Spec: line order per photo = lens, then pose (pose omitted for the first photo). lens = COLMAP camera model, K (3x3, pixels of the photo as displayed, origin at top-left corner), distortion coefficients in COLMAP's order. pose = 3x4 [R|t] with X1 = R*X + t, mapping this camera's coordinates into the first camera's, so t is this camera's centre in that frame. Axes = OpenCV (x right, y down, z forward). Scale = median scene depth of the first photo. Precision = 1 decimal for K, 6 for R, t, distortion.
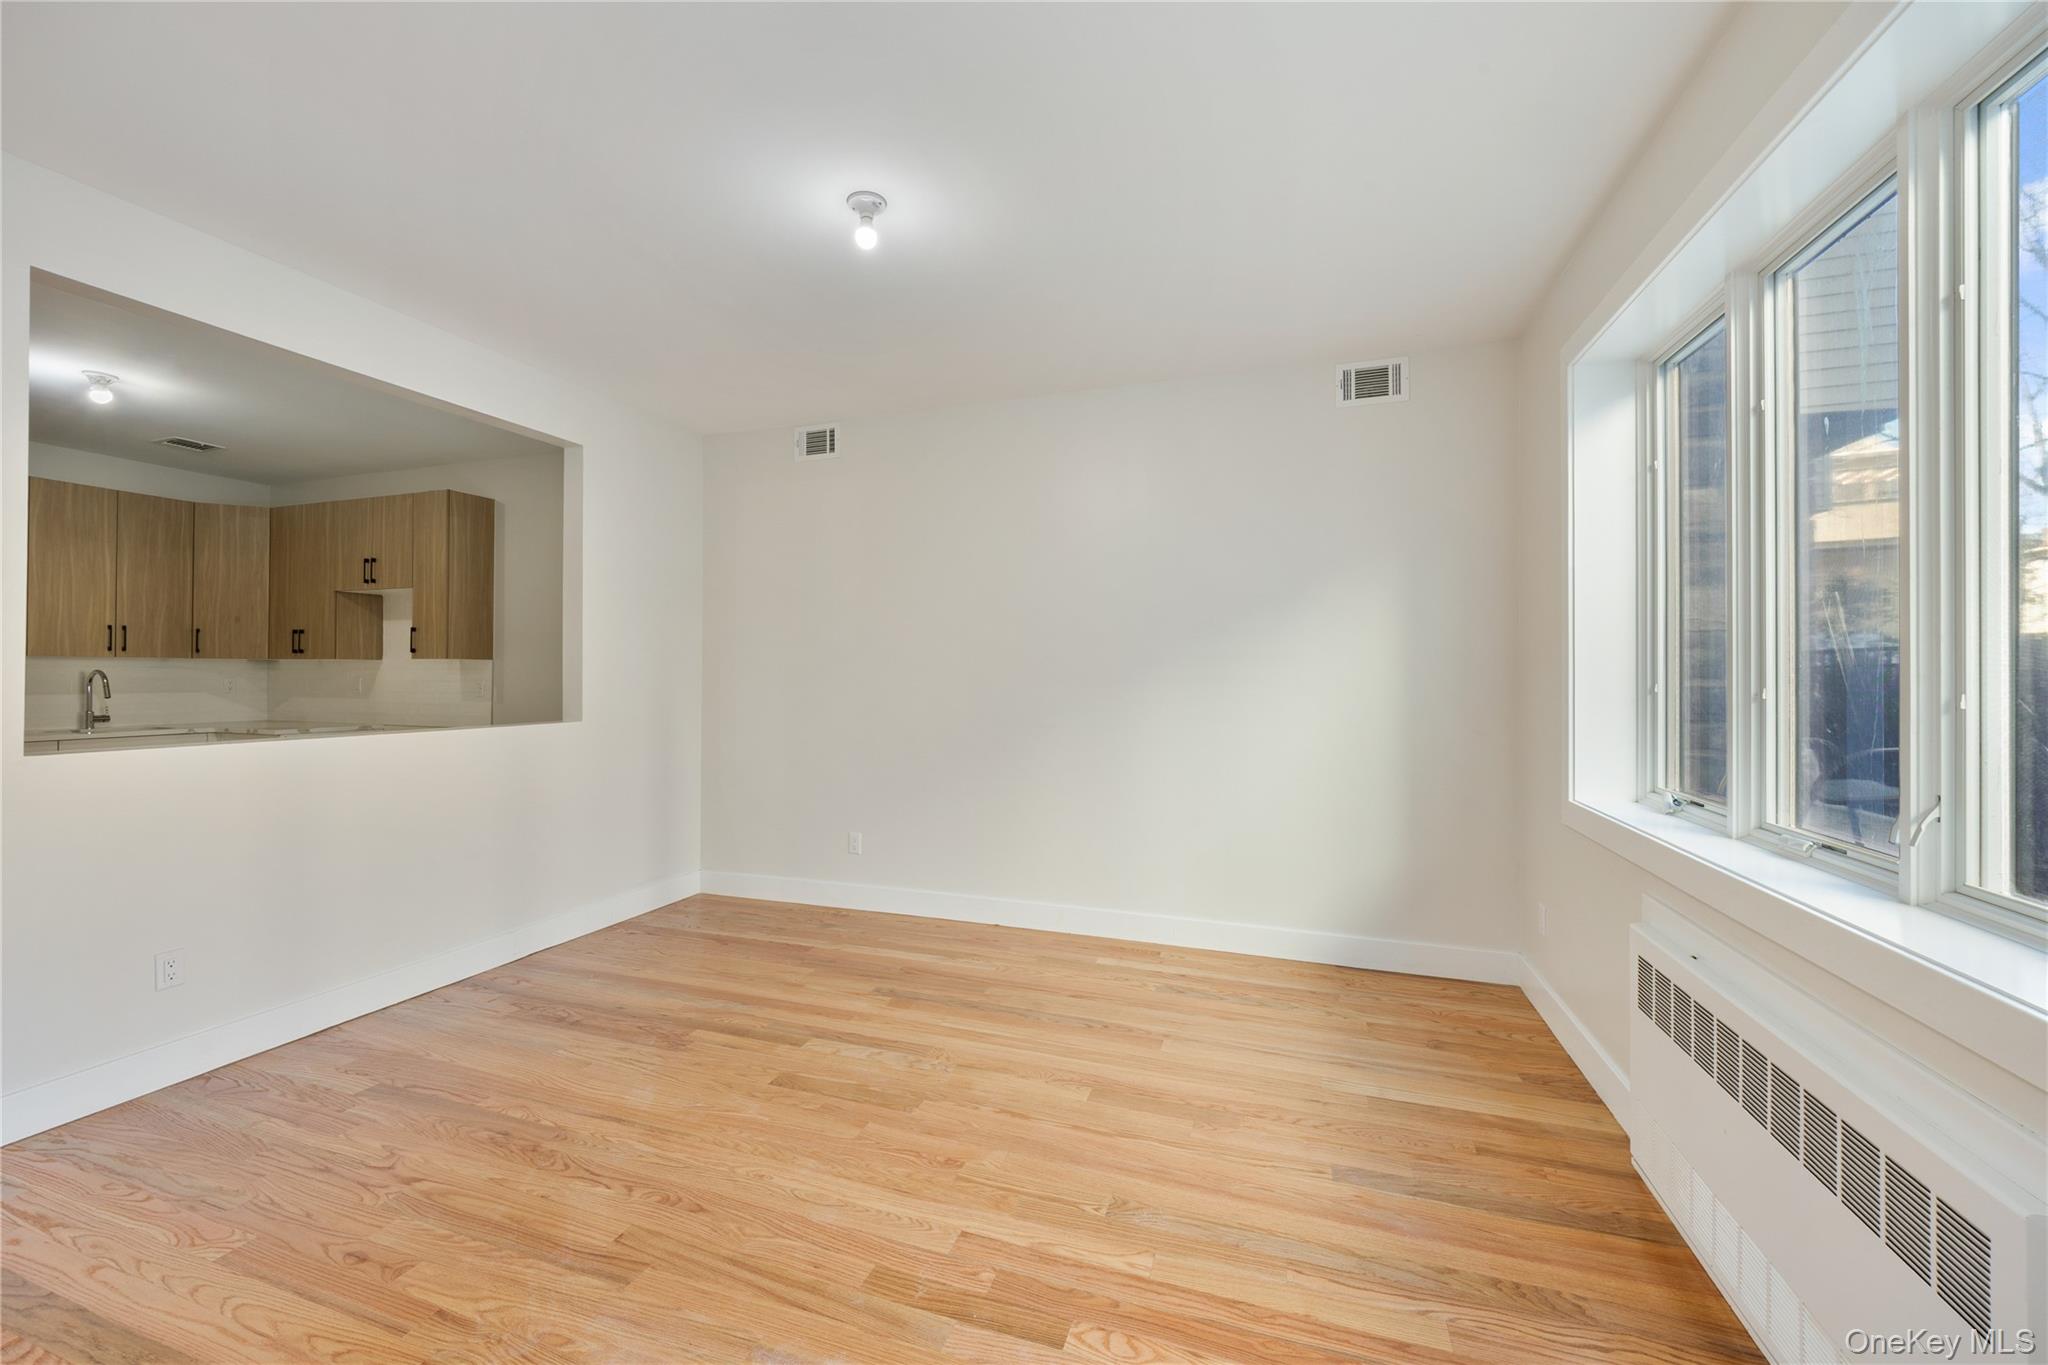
lens RADIAL K [[809.6, 0, 1004.8], [0, 809.6, 670.4], [0, 0, 1]] dist [0.002231, -0.006114]
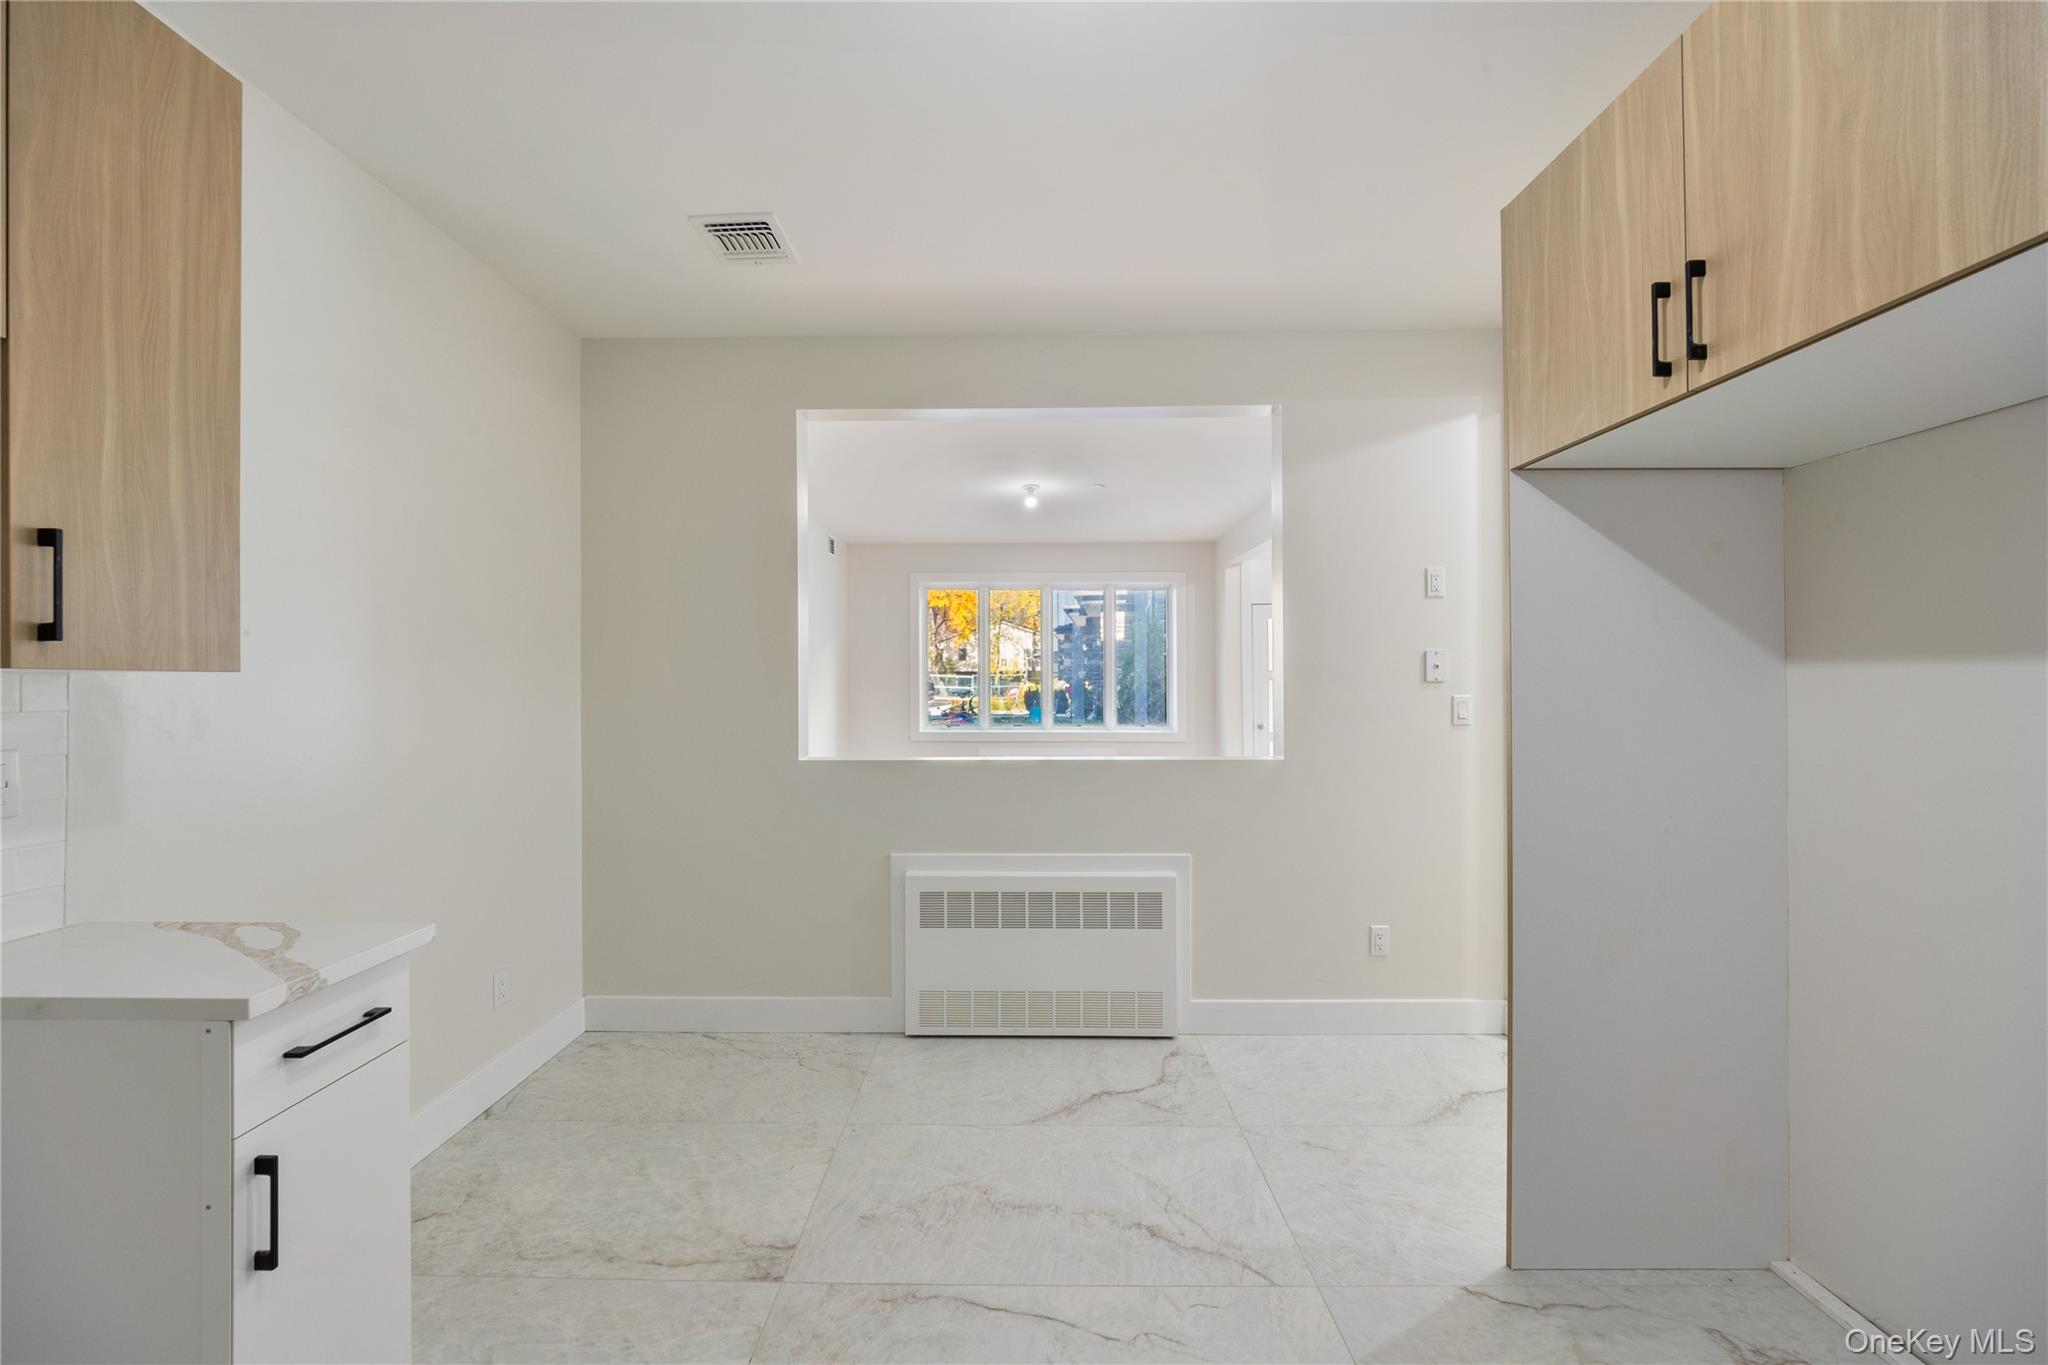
lens RADIAL K [[740.9, 0, 1015.1], [0, 740.9, 681.4], [0, 0, 1]] dist [-0.000593, -0.000066]
pose [[-0.325990, -0.001893, 0.945371, -1.739689], [-0.004108, 0.999991, 0.000586, -0.020199], [-0.945364, -0.003693, -0.325995, 1.398347]]
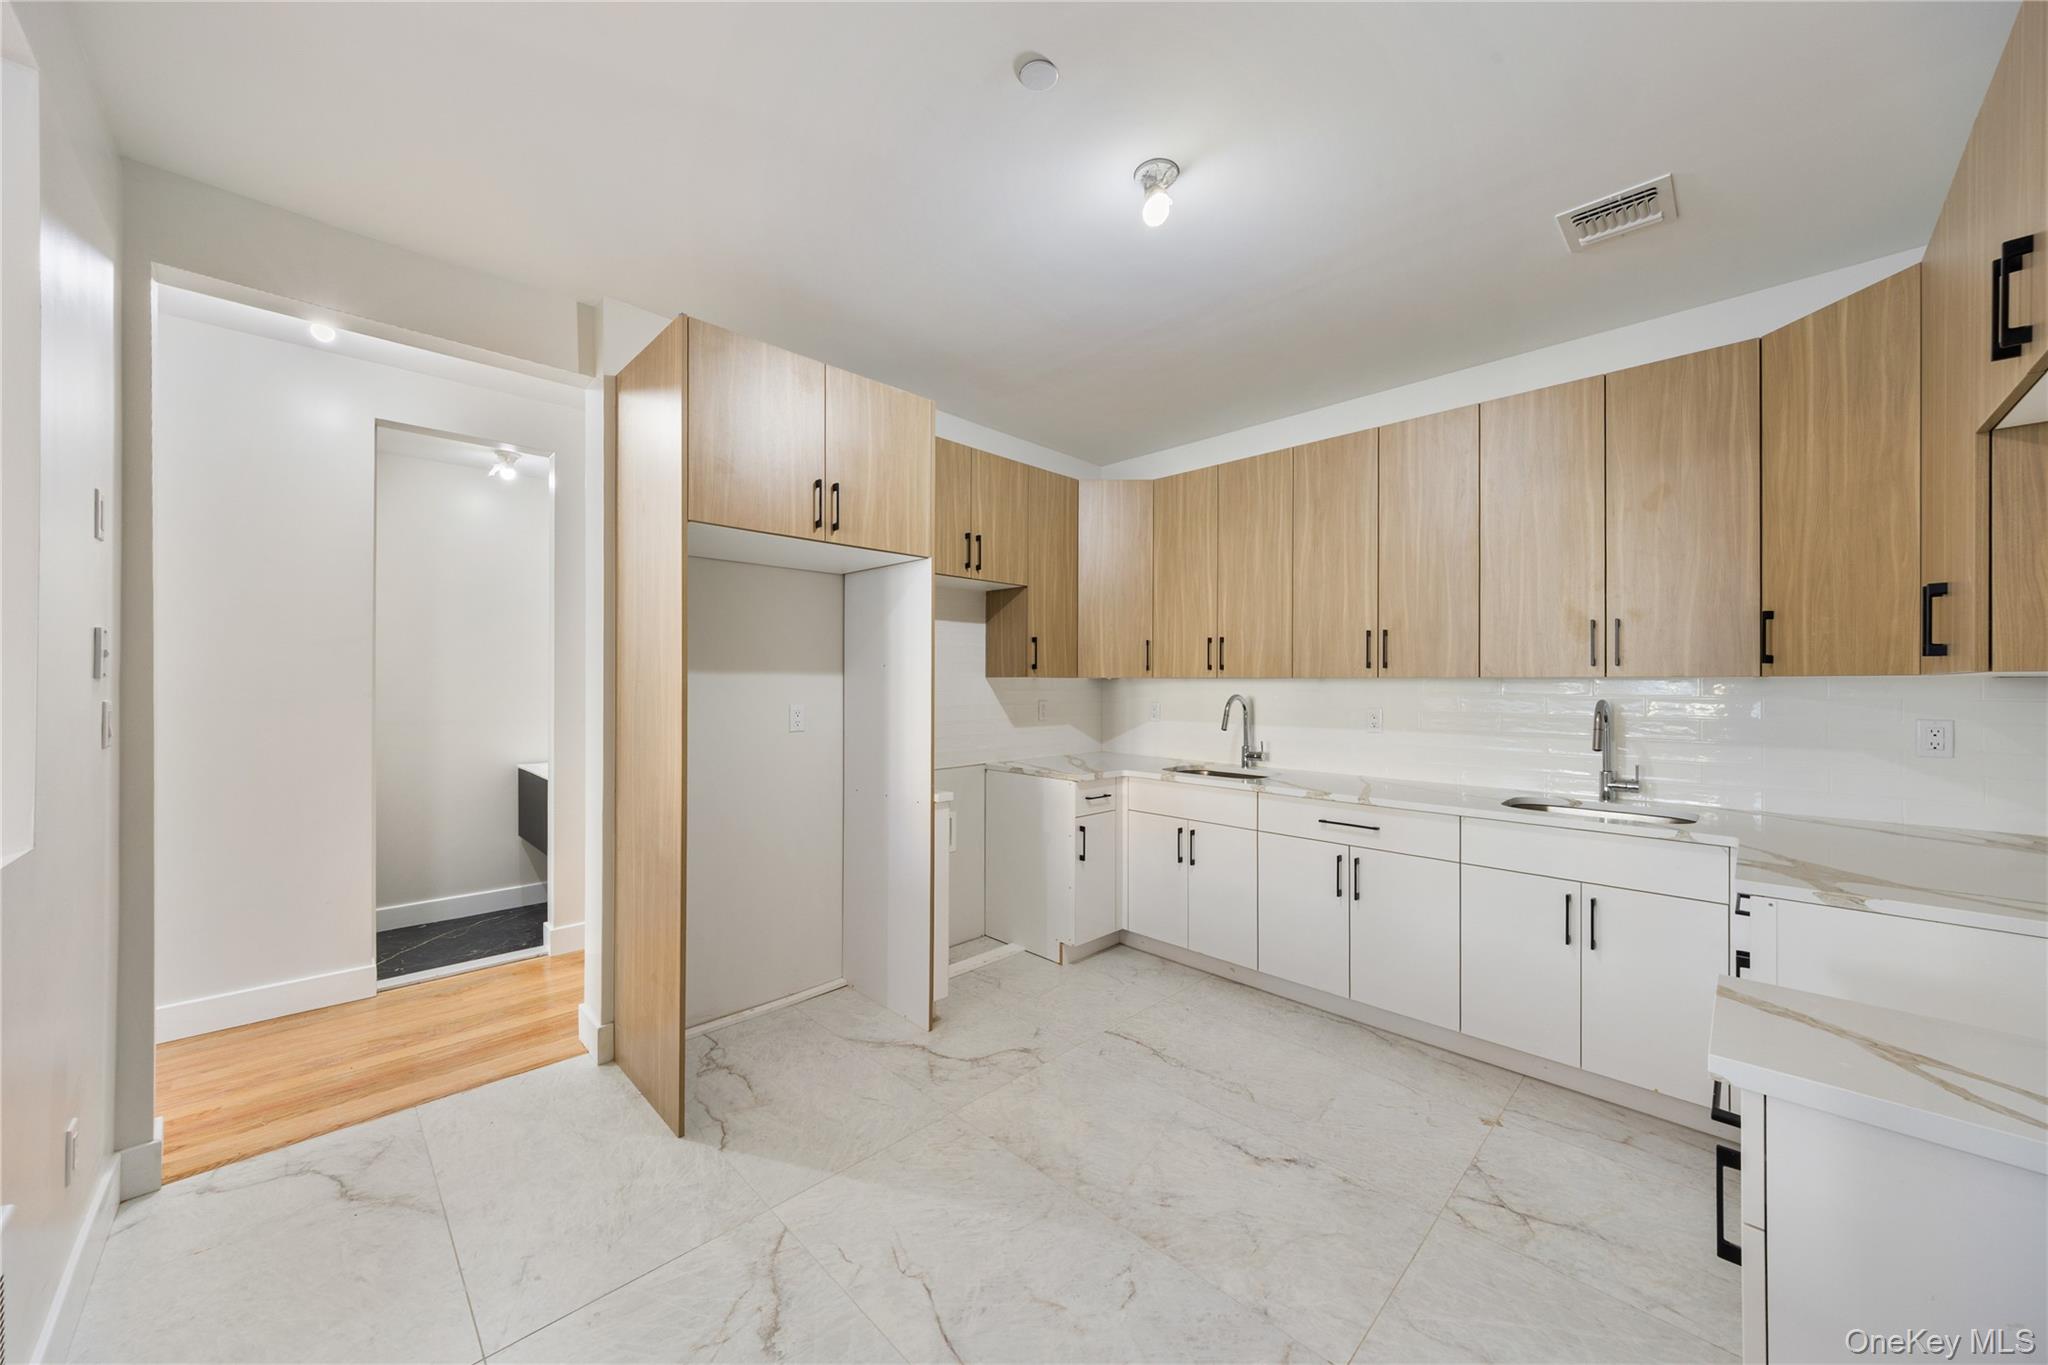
lens RADIAL K [[732.6, 0, 1011.2], [0, 732.6, 678.3], [0, 0, 1]] dist [0.005450, -0.000410]
pose [[-0.441729, -0.013295, -0.897050, -0.810650], [-0.000618, 0.999894, -0.014515, -0.014084], [0.897148, -0.005857, -0.441691, 1.468561]]
